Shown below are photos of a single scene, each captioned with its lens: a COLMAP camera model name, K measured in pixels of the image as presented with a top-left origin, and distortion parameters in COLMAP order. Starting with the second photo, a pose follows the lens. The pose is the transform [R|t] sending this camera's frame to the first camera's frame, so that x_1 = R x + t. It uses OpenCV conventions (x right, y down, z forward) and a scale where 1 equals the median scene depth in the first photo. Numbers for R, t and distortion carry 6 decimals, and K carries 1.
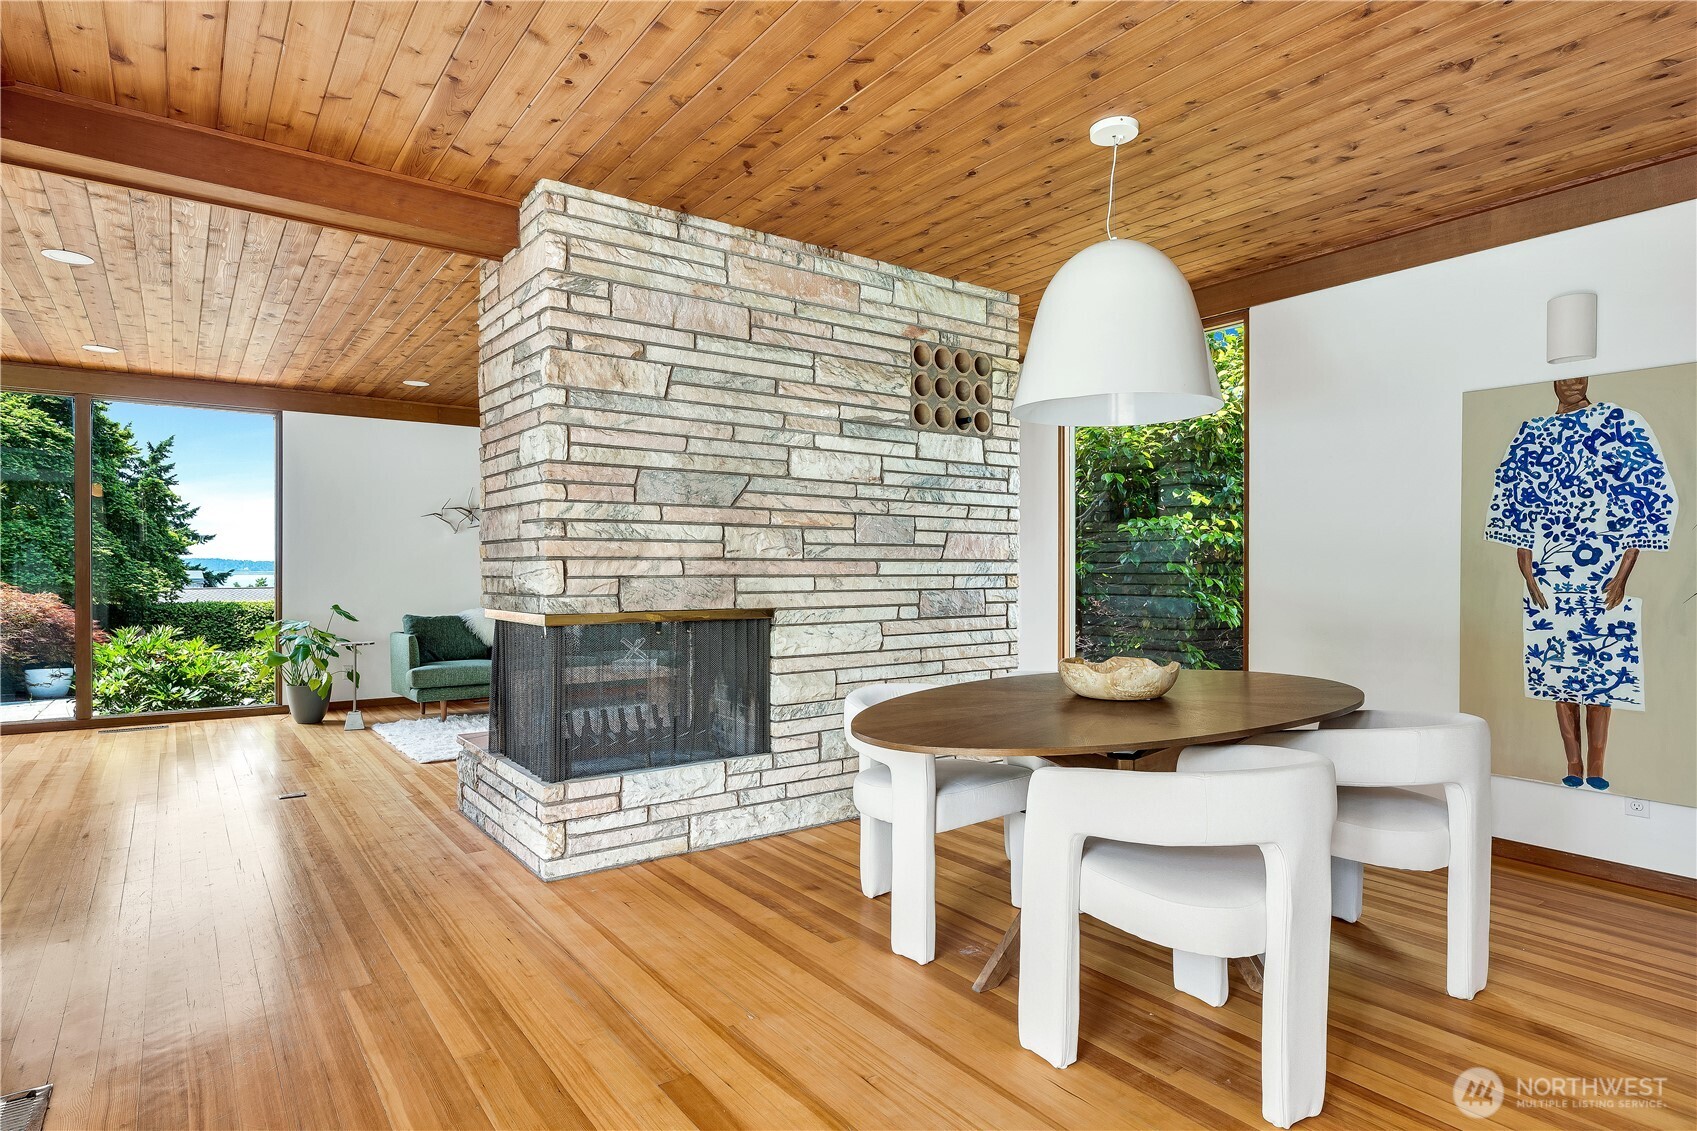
lens RADIAL K [[919.6, 0, 848.5], [0, 919.6, 579.0], [0, 0, 1]] dist [0.002002, -0.000878]
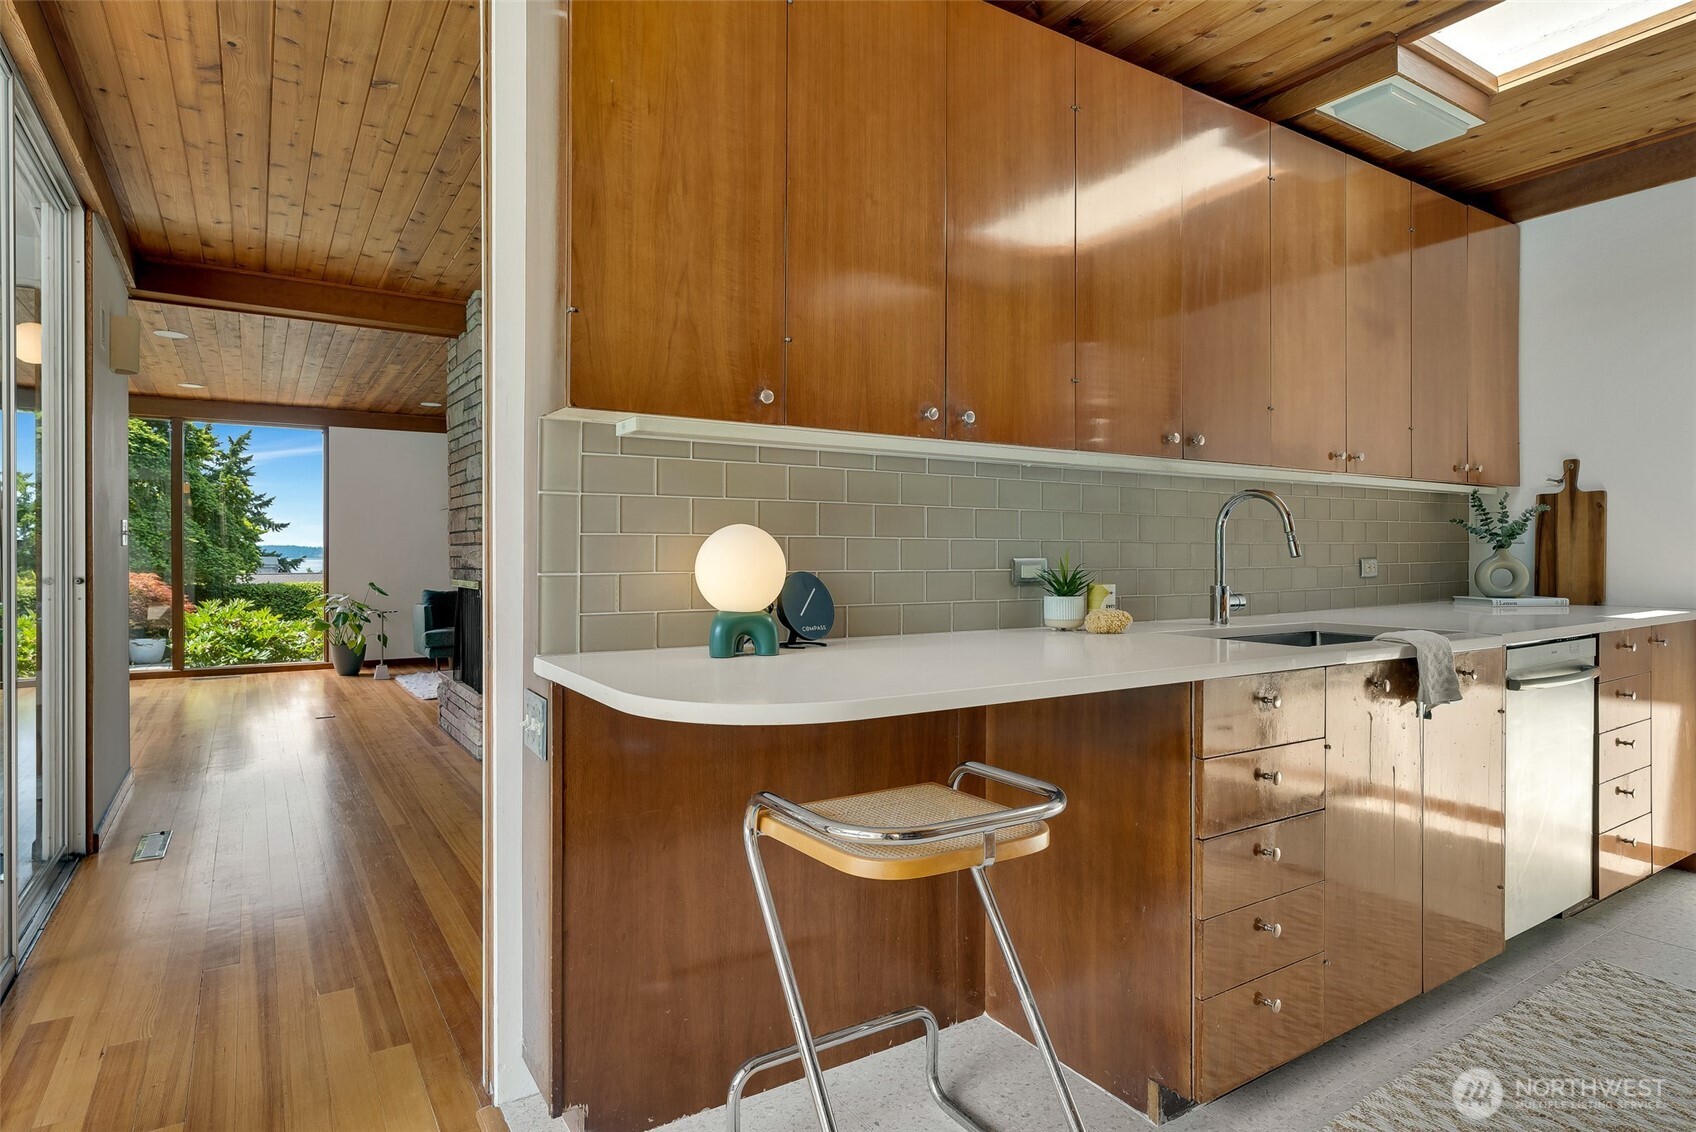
lens RADIAL K [[930.7, 0, 848.0], [0, 930.7, 566.0], [0, 0, 1]] dist [-0.000566, 0.001490]
pose [[0.997977, -0.001510, -0.063554, 0.180829], [0.001623, 0.999997, 0.001740, 0.005385], [0.063551, -0.001839, 0.997977, -0.232491]]
